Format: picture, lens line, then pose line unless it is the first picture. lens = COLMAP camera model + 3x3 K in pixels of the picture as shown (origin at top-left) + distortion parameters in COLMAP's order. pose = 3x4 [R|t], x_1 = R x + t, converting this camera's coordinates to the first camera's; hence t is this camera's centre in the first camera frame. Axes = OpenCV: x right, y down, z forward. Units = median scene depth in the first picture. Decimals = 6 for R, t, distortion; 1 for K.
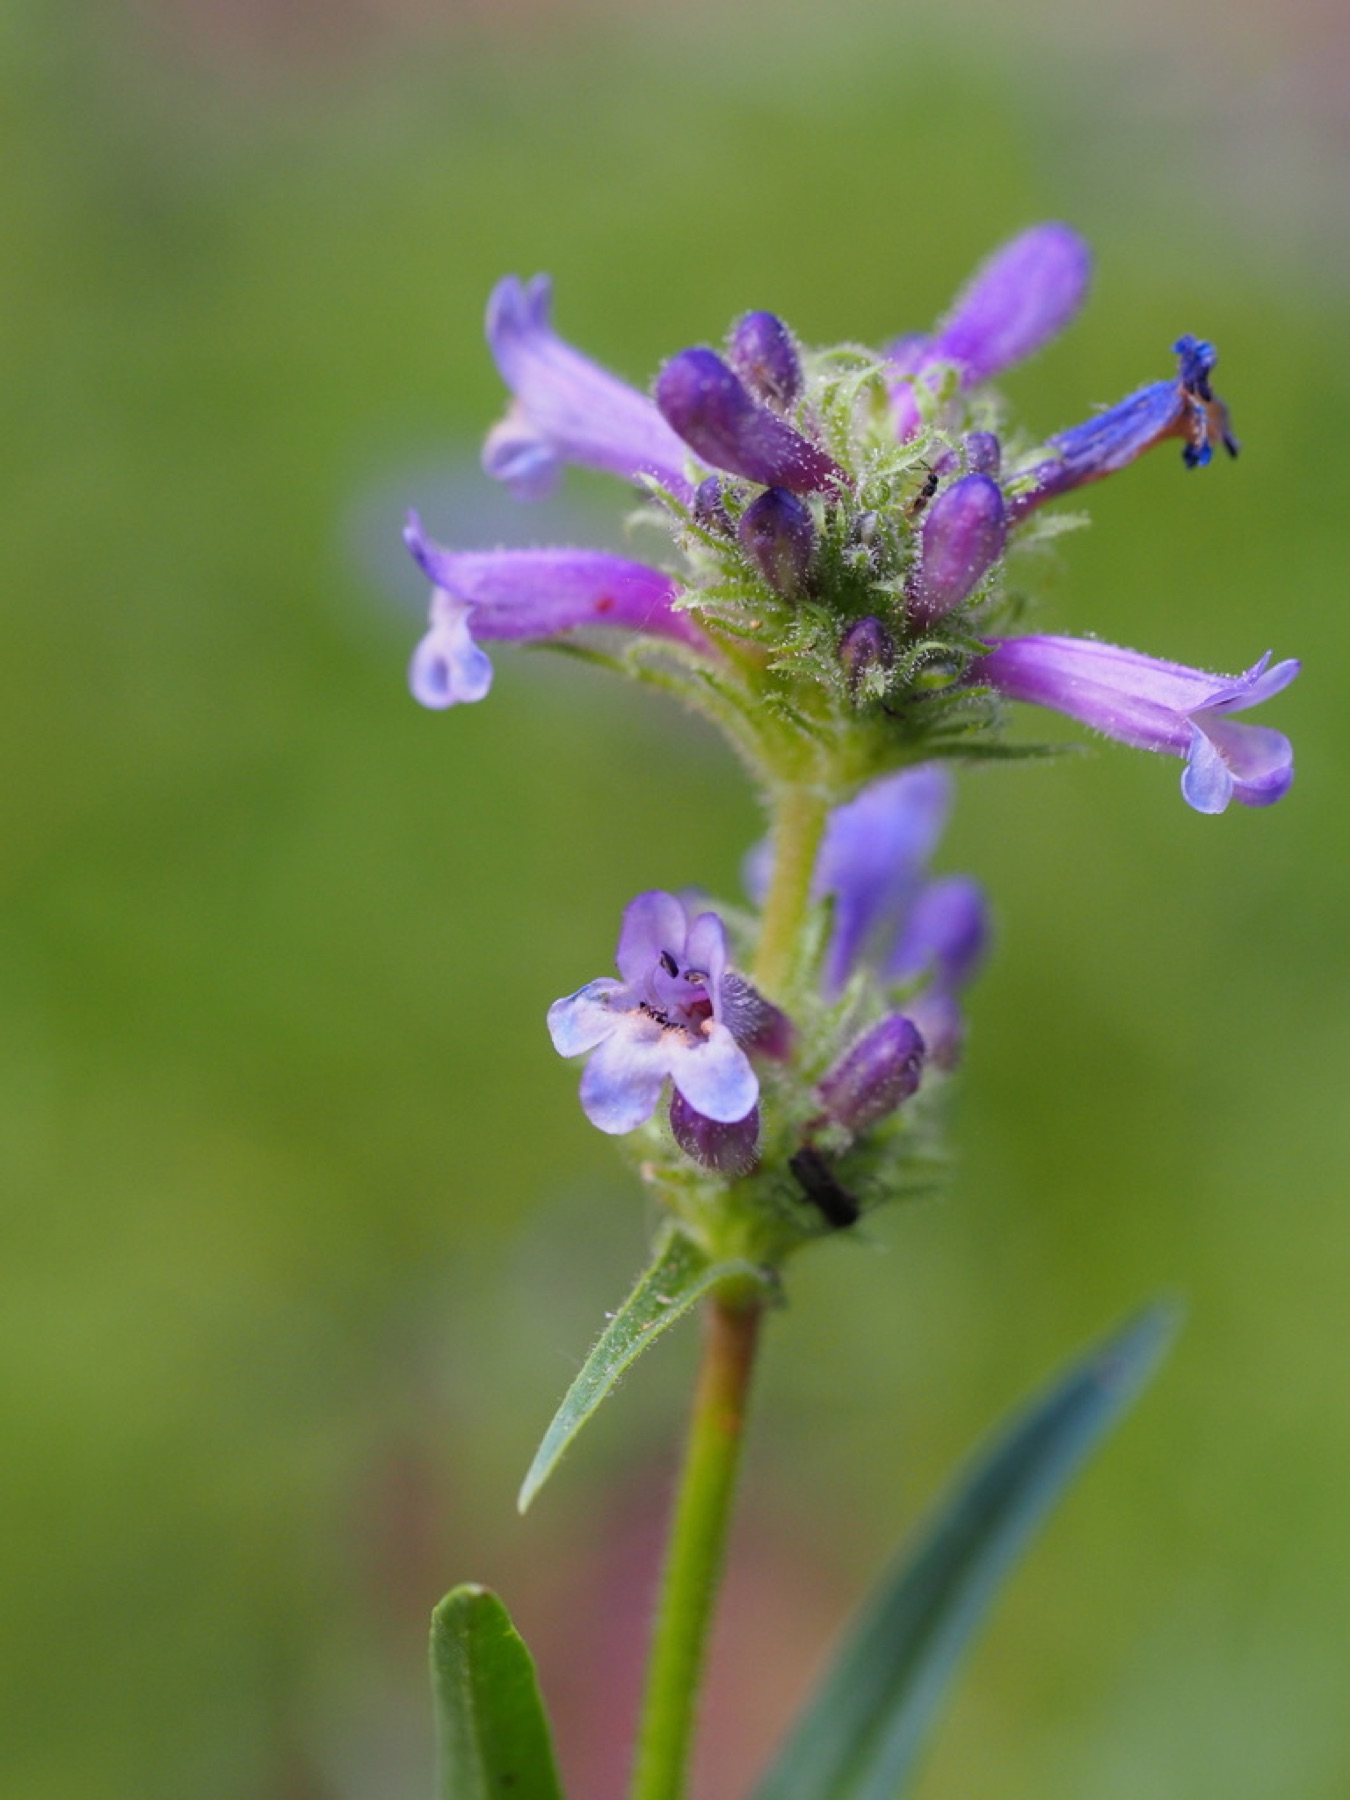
lens RADIAL K [[10340.5, 0, 675.0], [0, 10340.5, 900.0], [0, 0, 1]] dist [-0.495851, 20.113368]
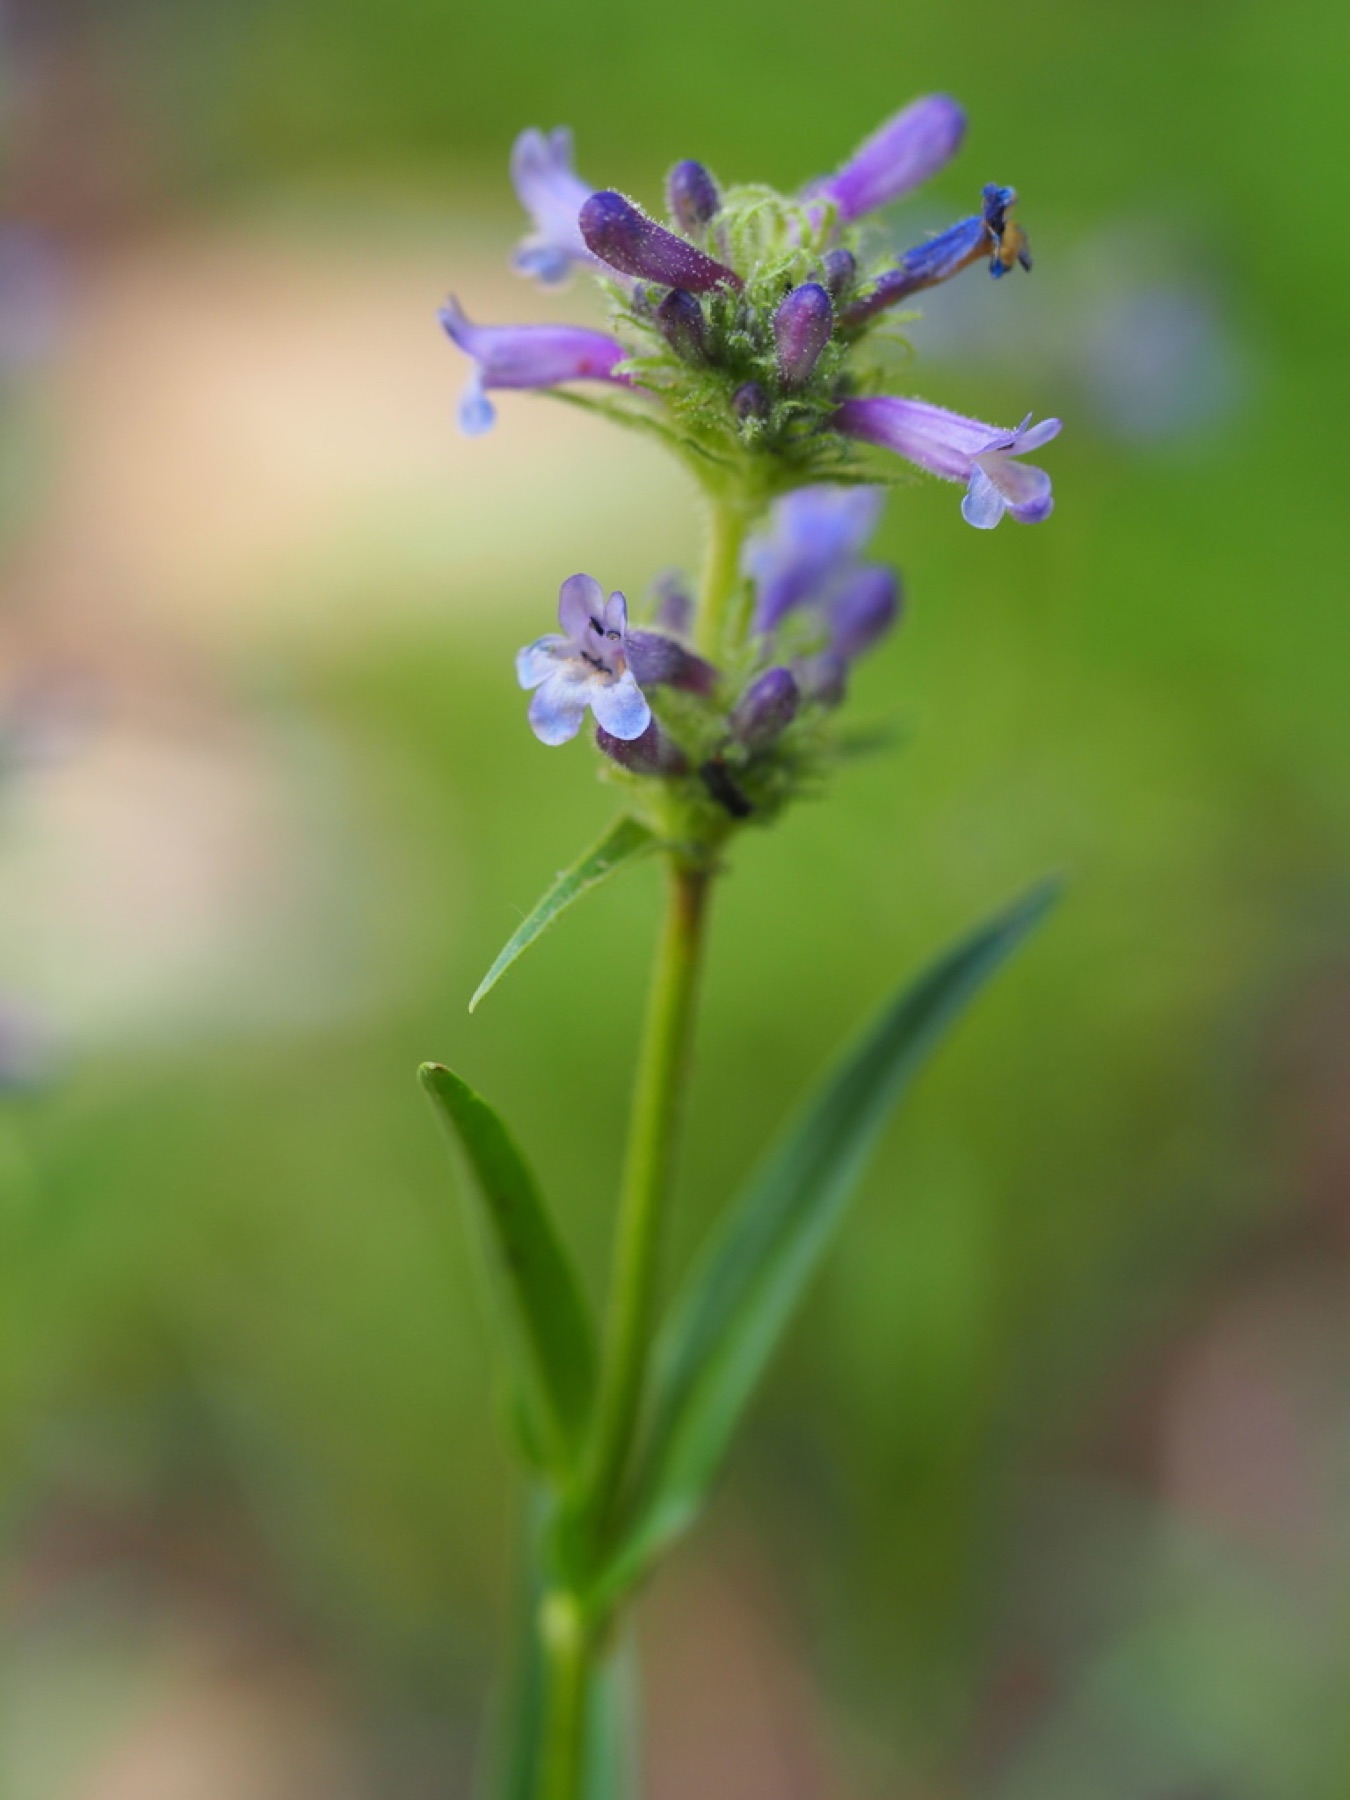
lens RADIAL K [[10340.5, 0, 675.0], [0, 10340.5, 900.0], [0, 0, 1]] dist [-0.495851, 20.113368]
pose [[0.980455, 0.032153, -0.194097, 0.282302], [-0.023318, 0.998593, 0.047634, -0.023695], [0.195356, -0.042177, 0.979825, -0.374987]]
